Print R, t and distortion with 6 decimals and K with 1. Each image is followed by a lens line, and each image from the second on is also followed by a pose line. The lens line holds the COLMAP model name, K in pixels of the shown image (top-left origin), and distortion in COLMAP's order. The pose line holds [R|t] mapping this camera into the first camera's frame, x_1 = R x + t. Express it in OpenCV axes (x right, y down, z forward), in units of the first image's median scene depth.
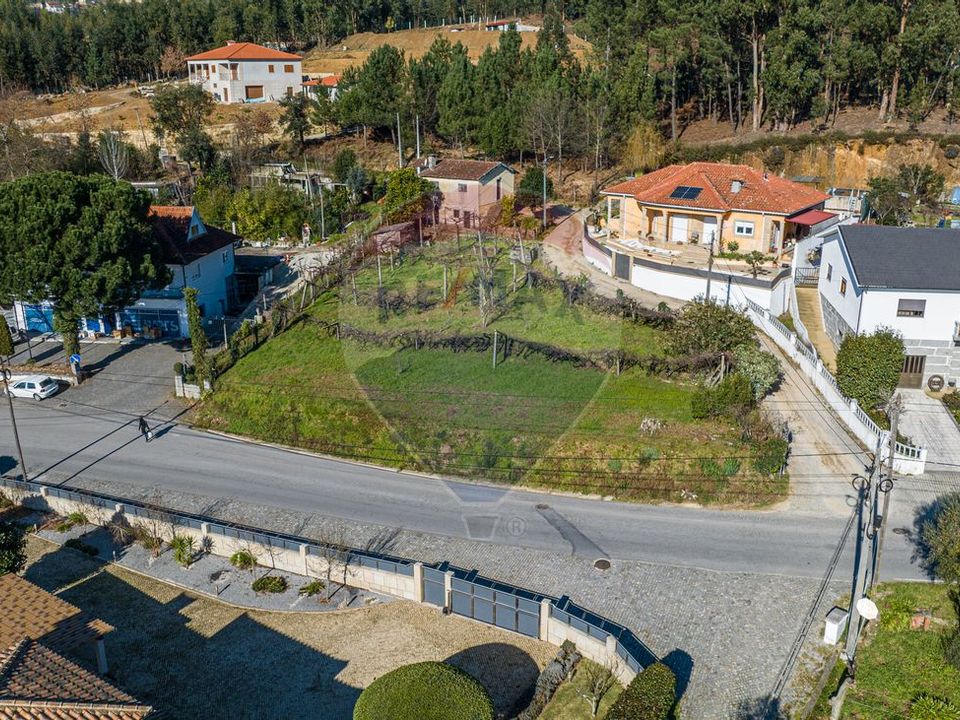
lens RADIAL K [[903.5, 0, 480.0], [0, 903.5, 360.0], [0, 0, 1]] dist [-0.013621, -0.035402]
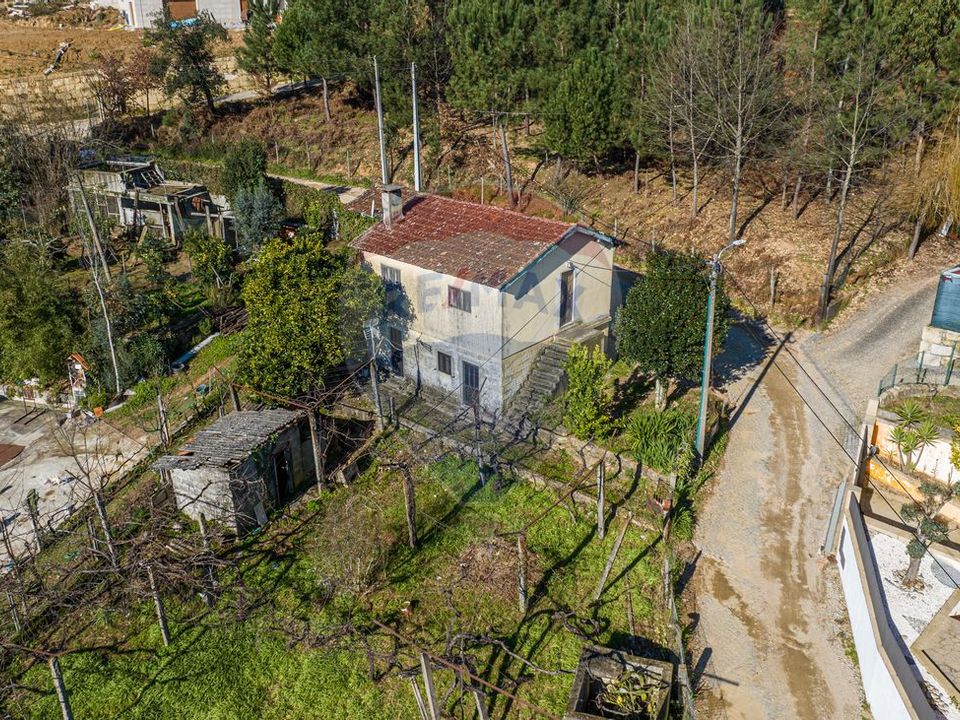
lens RADIAL K [[903.5, 0, 480.0], [0, 903.5, 360.0], [0, 0, 1]] dist [-0.013621, -0.035402]
pose [[0.992284, 0.046979, -0.114745, 0.037614], [-0.037014, 0.995478, 0.087484, -0.254033], [0.118336, -0.082562, 0.989535, 0.844231]]
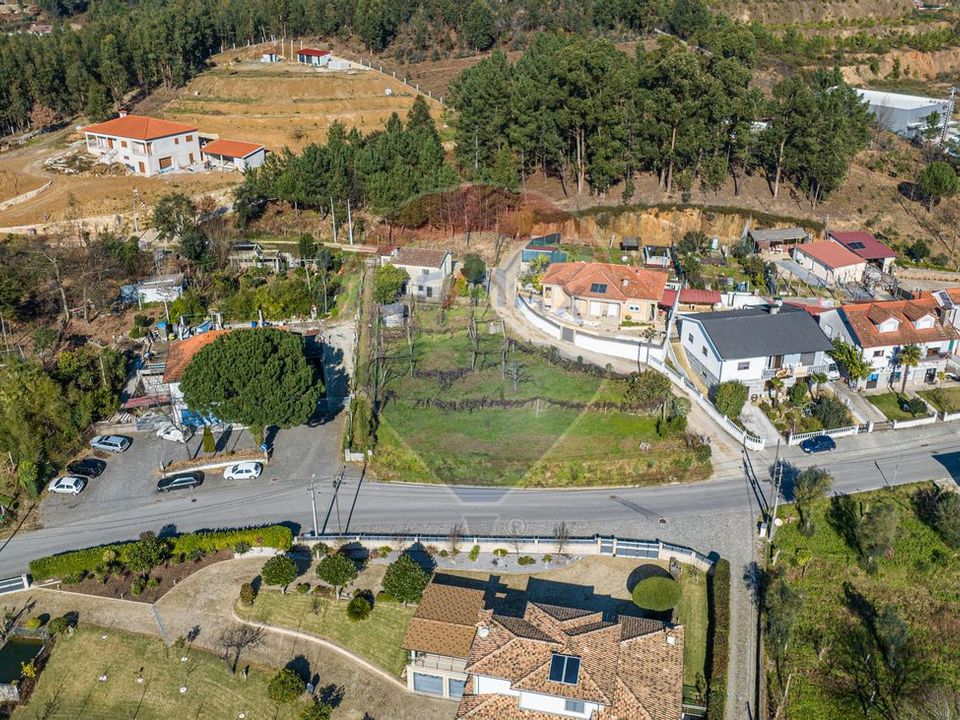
lens RADIAL K [[903.5, 0, 480.0], [0, 903.5, 360.0], [0, 0, 1]] dist [-0.013621, -0.035402]
pose [[0.936389, -0.144953, 0.319632, -0.549218], [0.107552, 0.985424, 0.131807, -0.299821], [-0.334078, -0.089045, 0.938330, -0.546051]]
